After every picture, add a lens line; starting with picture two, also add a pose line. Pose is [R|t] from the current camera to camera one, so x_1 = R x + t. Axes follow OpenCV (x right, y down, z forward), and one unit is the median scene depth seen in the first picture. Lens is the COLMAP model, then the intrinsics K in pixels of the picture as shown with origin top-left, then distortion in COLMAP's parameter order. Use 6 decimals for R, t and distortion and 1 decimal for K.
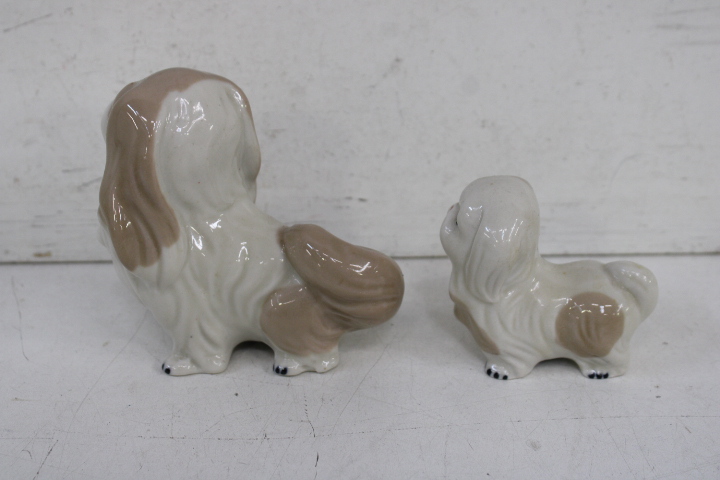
lens RADIAL K [[1108.7, 0, 362.3], [0, 1108.7, 241.0], [0, 0, 1]] dist [-0.014762, 0.000000]
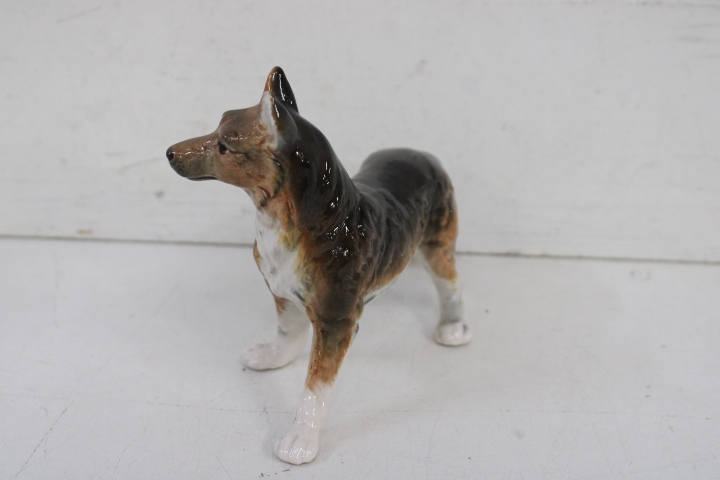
lens RADIAL K [[1072.5, 0, 359.9], [0, 1072.5, 244.8], [0, 0, 1]] dist [-0.024865, 0.000000]
pose [[0.995575, 0.050426, -0.079301, 0.061622], [-0.050350, 0.998727, 0.002950, 0.008940], [0.079348, 0.001056, 0.996846, -0.012183]]
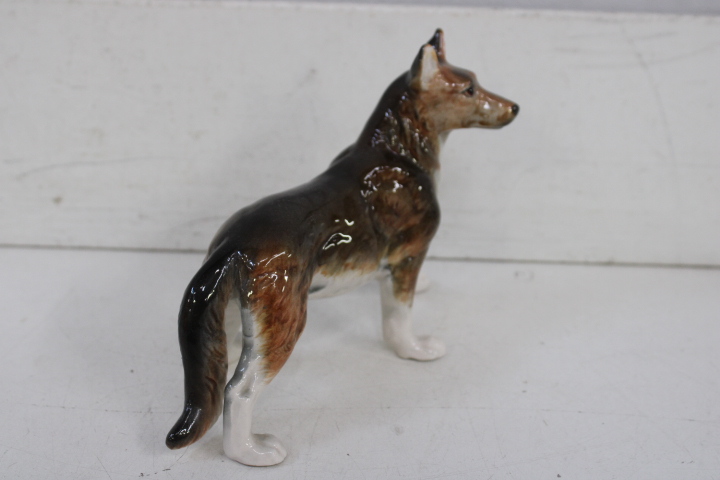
lens RADIAL K [[1019.8, 0, 357.7], [0, 1019.8, 233.9], [0, 0, 1]] dist [-0.037867, 0.000000]
pose [[0.998911, 0.042764, -0.018667, 0.100815], [-0.043123, 0.998883, -0.019298, 0.012730], [0.017821, 0.020082, 0.999639, 0.011007]]
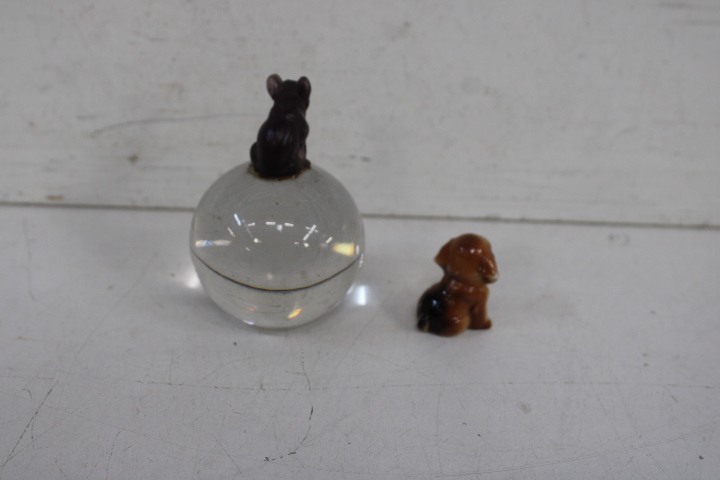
lens RADIAL K [[993.7, 0, 360.6], [0, 993.7, 236.0], [0, 0, 1]] dist [-0.039887, 0.000000]
pose [[0.998877, 0.047115, 0.005002, -0.006143], [-0.047275, 0.998115, 0.039139, -0.001627], [-0.003149, -0.039331, 0.999221, 0.075492]]
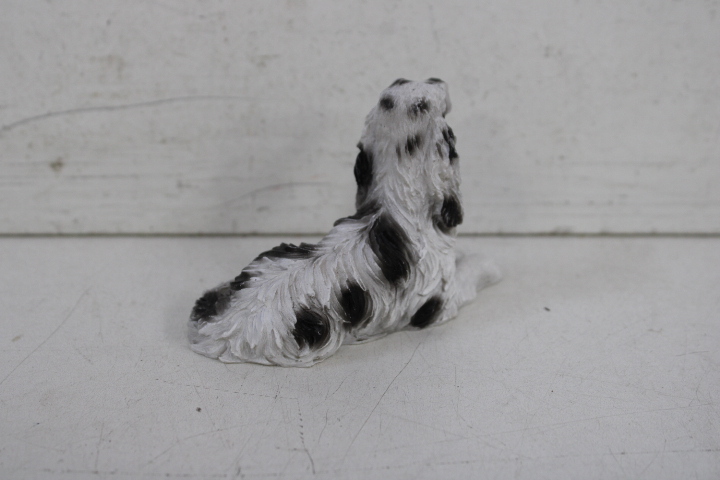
lens RADIAL K [[1108.7, 0, 361.3], [0, 1108.7, 242.0], [0, 0, 1]] dist [-0.014762, 0.000000]
pose [[0.999934, 0.011442, 0.000301, -0.013571], [-0.011420, 0.999098, -0.040889, 0.053616], [-0.000768, 0.040883, 0.999164, 0.274131]]
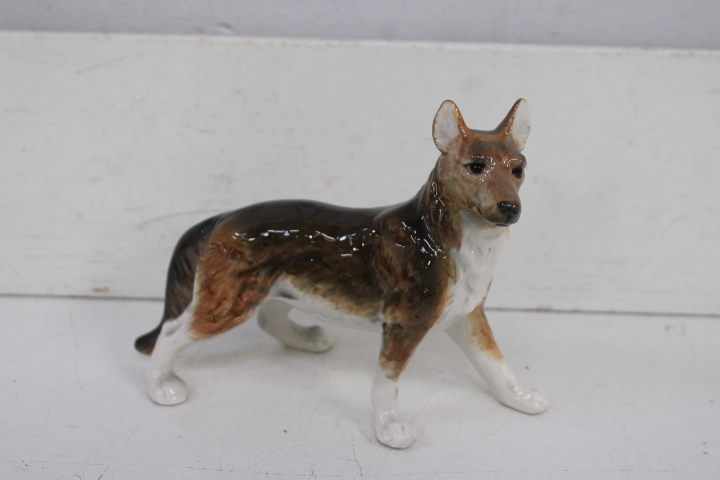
lens RADIAL K [[1072.5, 0, 364.7], [0, 1072.5, 242.0], [0, 0, 1]] dist [-0.024865, 0.000000]
pose [[0.998622, 0.040663, -0.033178, -0.013306], [-0.042669, 0.997152, -0.062189, 0.020457], [0.030555, 0.063519, 0.997513, 0.013445]]
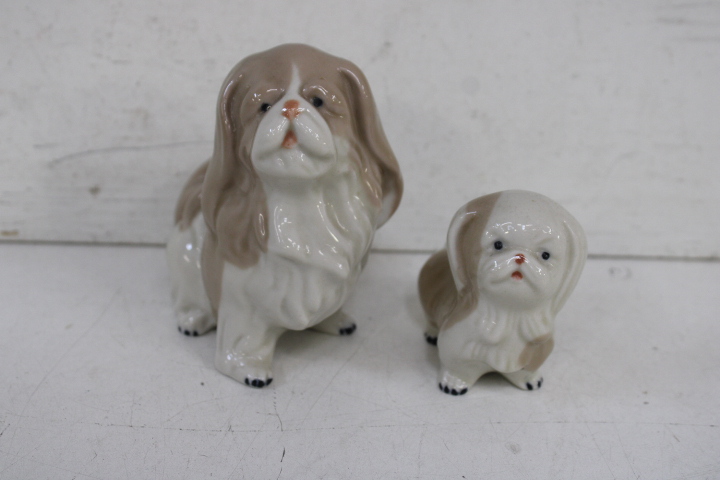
lens RADIAL K [[1108.7, 0, 363.2], [0, 1108.7, 237.5], [0, 0, 1]] dist [-0.014762, 0.000000]
pose [[0.999217, 0.038712, 0.008215, 0.009602], [-0.038611, 0.999181, -0.012084, 0.016652], [-0.008676, 0.011758, 0.999893, 0.042493]]
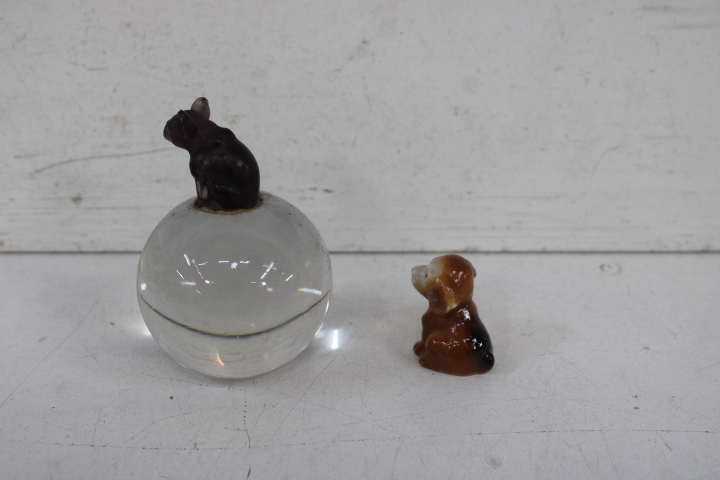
lens RADIAL K [[993.7, 0, 360.0], [0, 993.7, 236.4], [0, 0, 1]] dist [-0.039887, 0.000000]
pose [[0.999529, 0.012361, -0.028090, 0.053720], [-0.012574, 0.999893, -0.007423, 0.008287], [0.027995, 0.007772, 0.999578, 0.159339]]
